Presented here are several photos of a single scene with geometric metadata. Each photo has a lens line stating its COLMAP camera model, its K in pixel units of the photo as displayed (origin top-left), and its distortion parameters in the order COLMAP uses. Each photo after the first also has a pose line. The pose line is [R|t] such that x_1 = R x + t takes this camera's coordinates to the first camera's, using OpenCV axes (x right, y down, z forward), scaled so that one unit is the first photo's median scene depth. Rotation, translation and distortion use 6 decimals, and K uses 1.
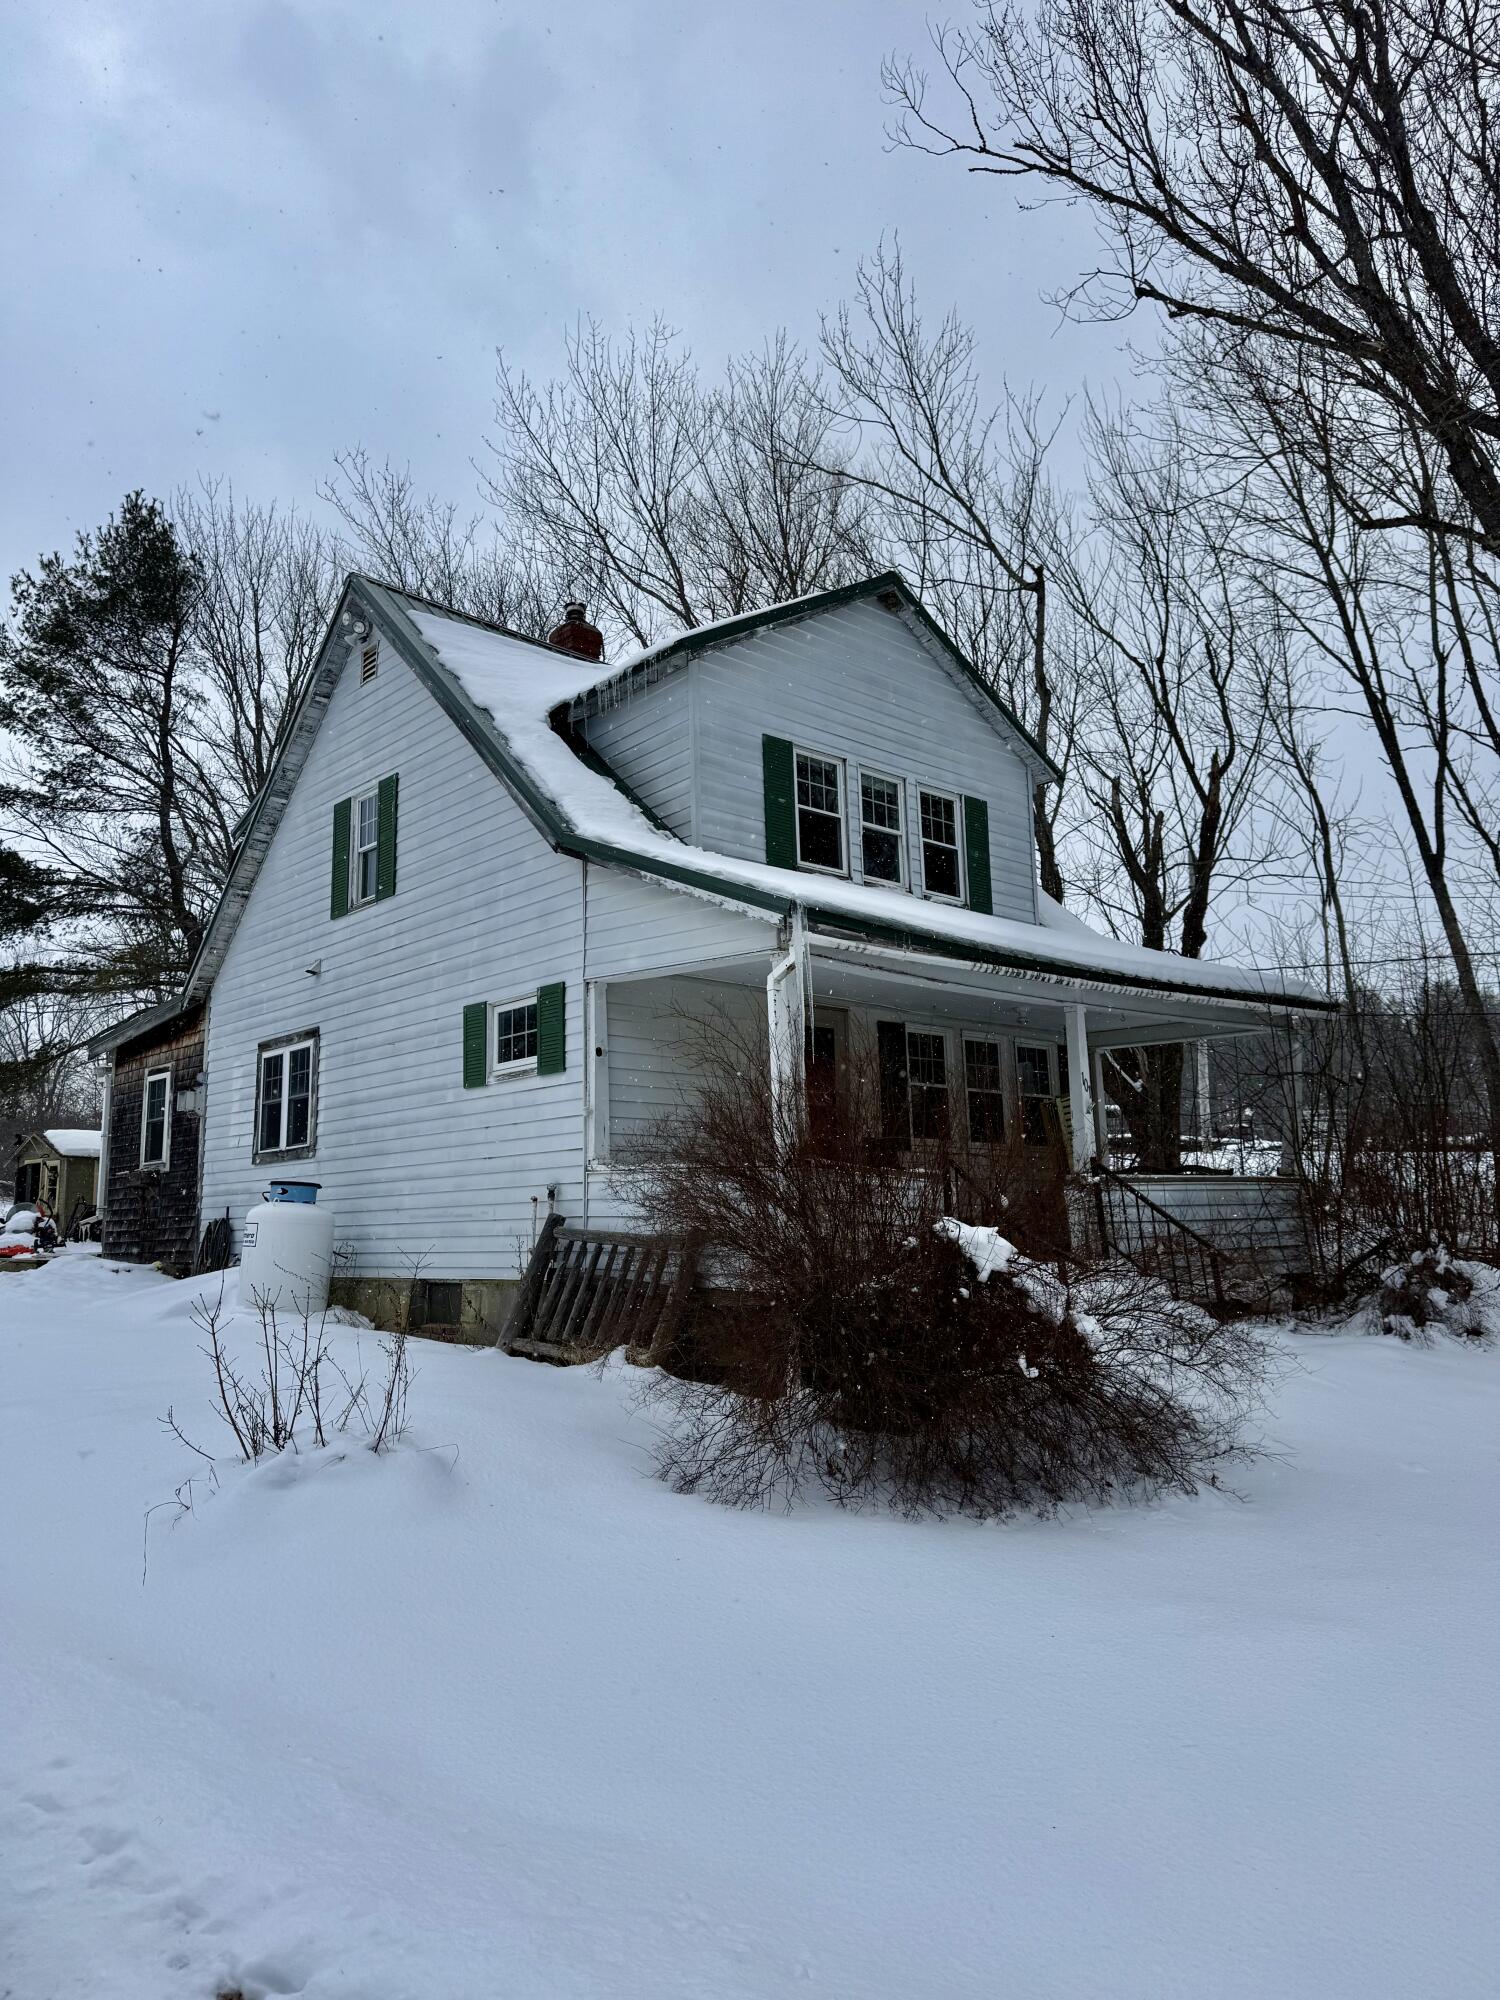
lens RADIAL K [[1386.8, 0, 751.0], [0, 1386.8, 1006.4], [0, 0, 1]] dist [0.038371, -0.048378]
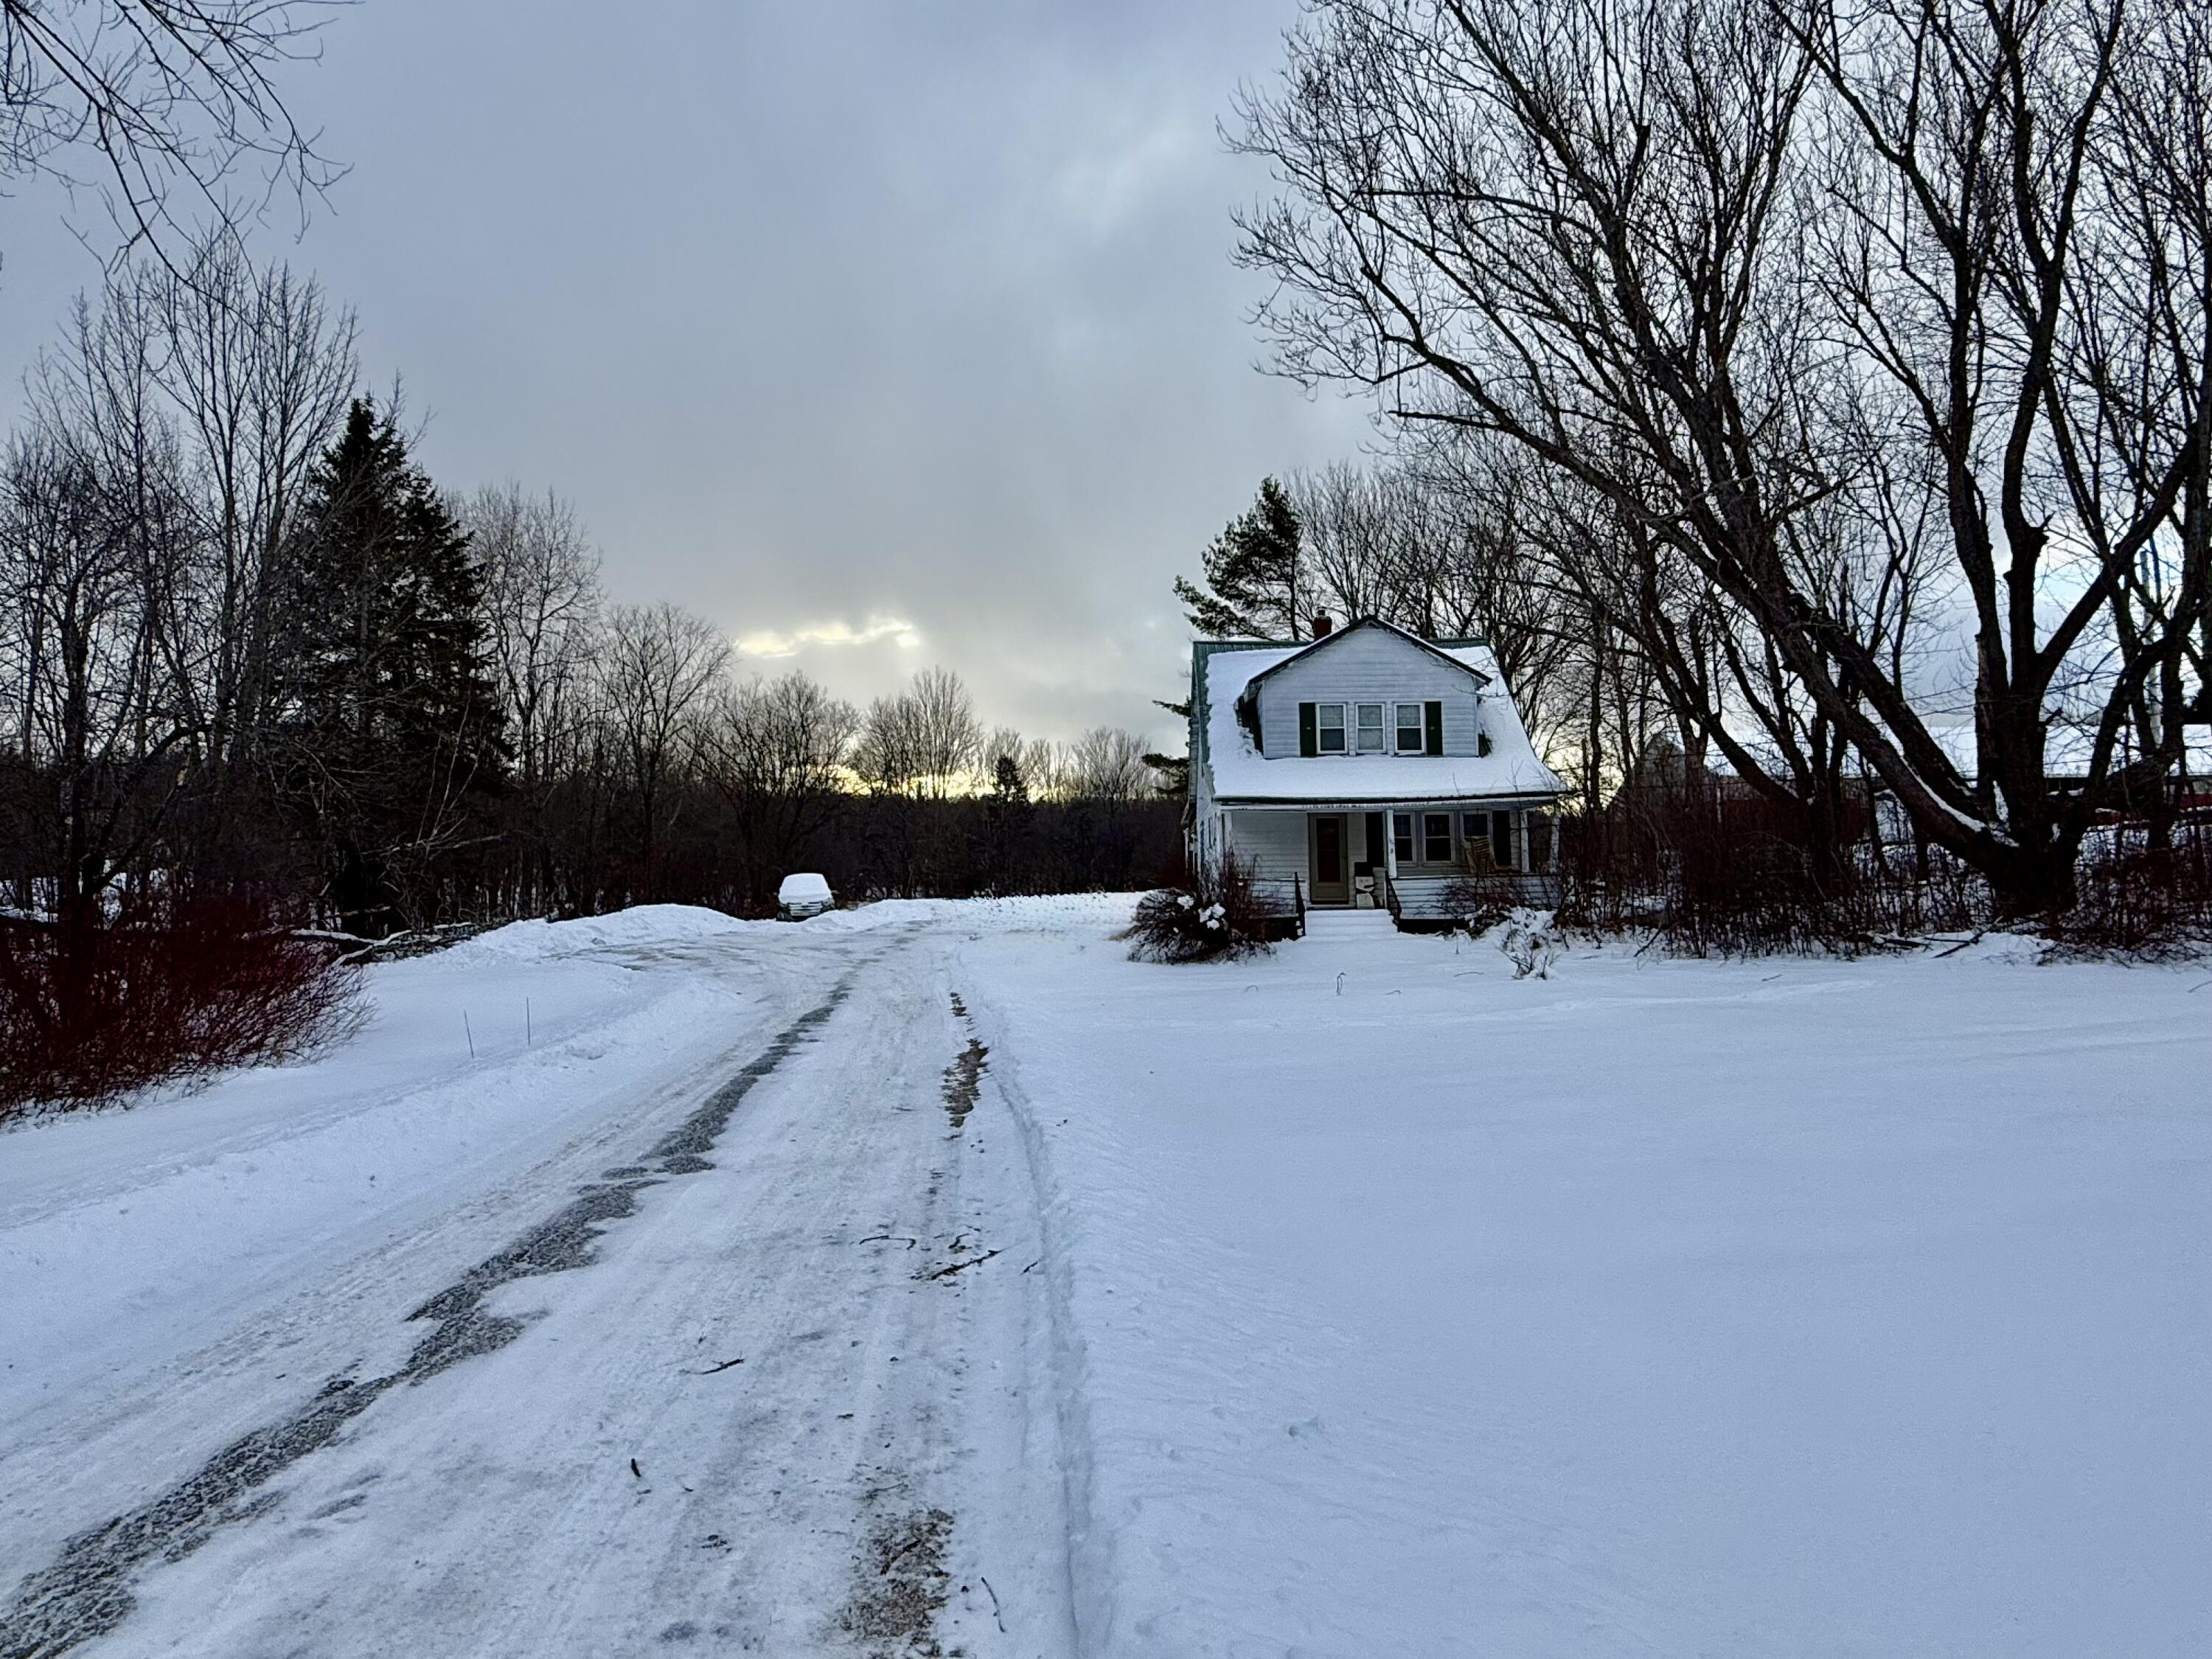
lens RADIAL K [[1340.6, 0, 1109.3], [0, 1340.6, 824.6], [0, 0, 1]] dist [-0.001480, 0.000027]
pose [[0.728062, -0.036378, -0.684546, 1.225518], [0.106166, 0.992526, 0.060171, -0.139794], [0.677241, -0.116484, 0.726482, -0.883398]]
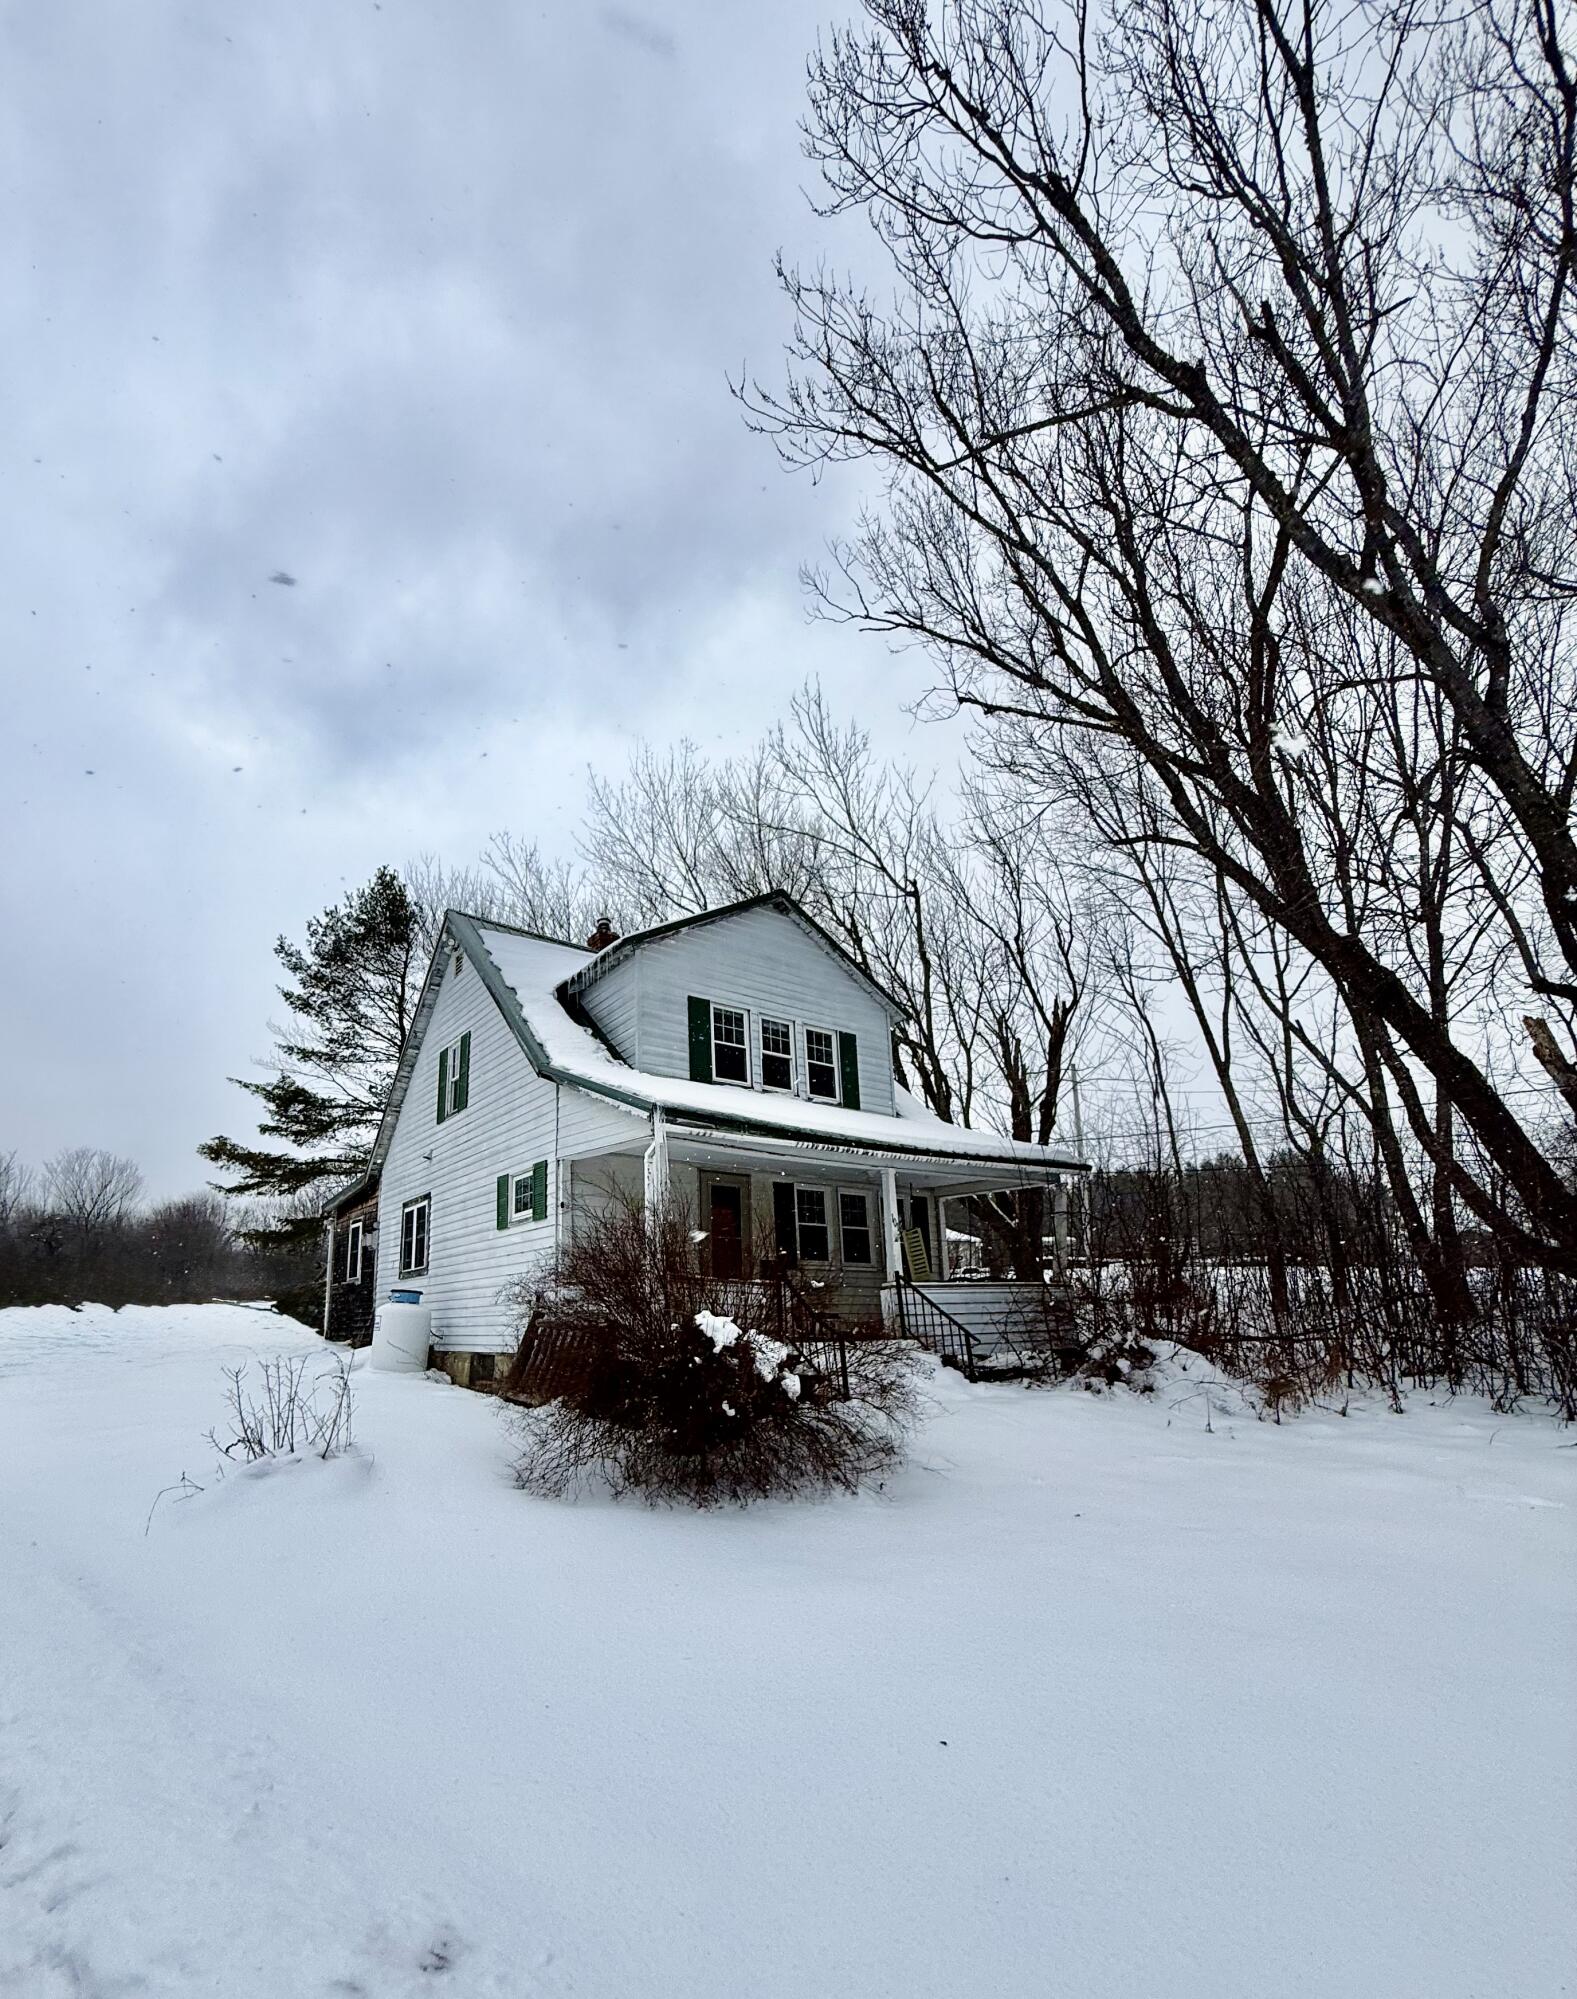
lens RADIAL K [[909.4, 0, 717.3], [0, 909.4, 1146.6], [0, 0, 1]] dist [-0.015303, 0.000783]
pose [[0.993525, -0.022272, -0.111413, 0.130045], [0.018545, 0.999237, -0.034371, 0.004432], [0.112093, 0.032082, 0.993180, 0.008555]]
